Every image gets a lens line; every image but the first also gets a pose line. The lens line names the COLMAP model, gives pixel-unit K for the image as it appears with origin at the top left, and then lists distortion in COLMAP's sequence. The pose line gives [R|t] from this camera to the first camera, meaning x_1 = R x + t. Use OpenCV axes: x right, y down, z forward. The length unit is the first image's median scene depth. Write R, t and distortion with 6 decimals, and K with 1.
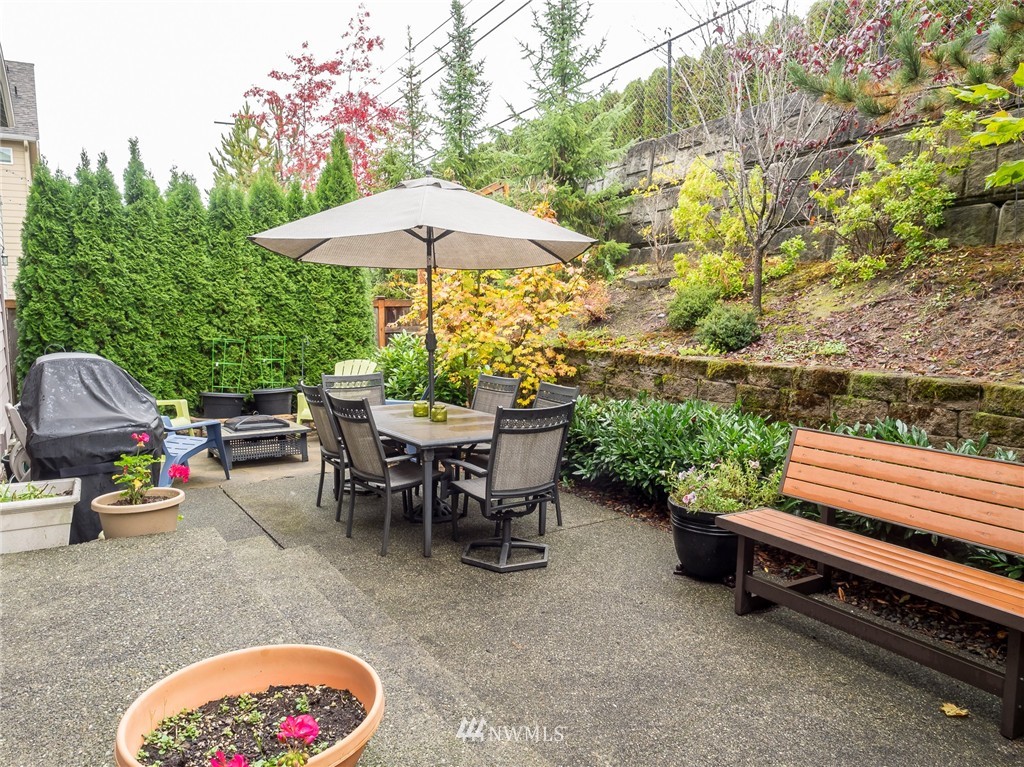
lens RADIAL K [[717.7, 0, 512.6], [0, 717.7, 385.1], [0, 0, 1]] dist [-0.016602, -0.000359]
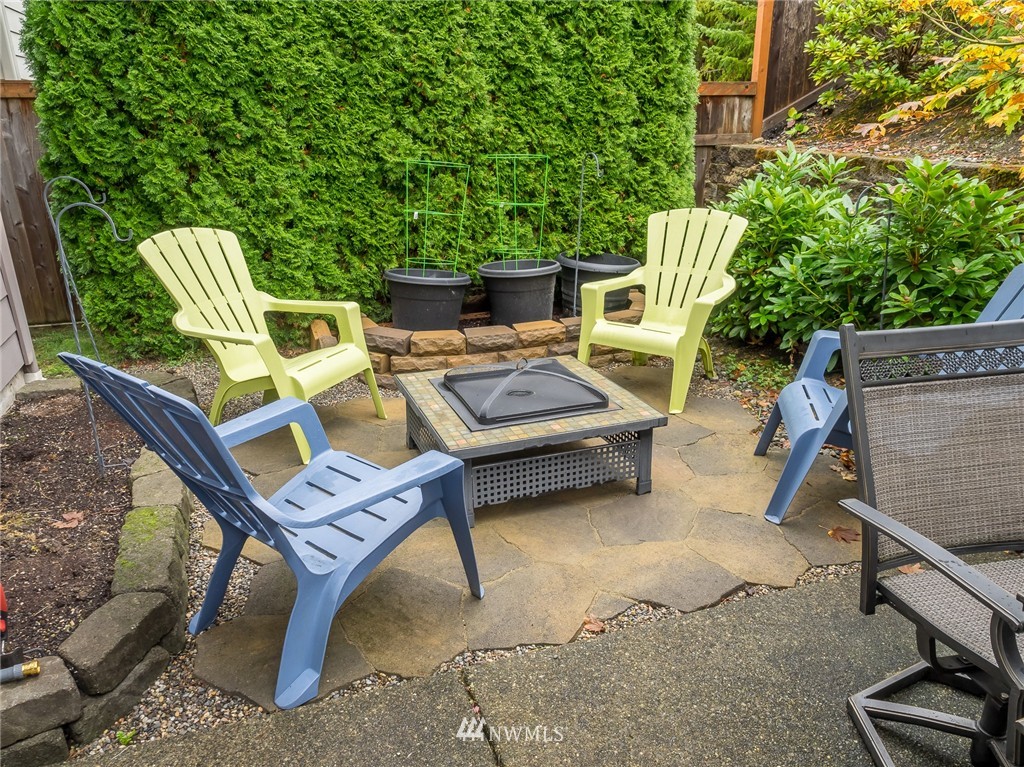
lens RADIAL K [[717.7, 0, 509.9], [0, 717.7, 382.8], [0, 0, 1]] dist [-0.016602, -0.000359]
pose [[0.973305, 0.076245, -0.216483, -0.230333], [-0.019925, 0.967718, 0.251246, -0.041197], [0.228651, -0.240226, 0.943404, 0.515054]]
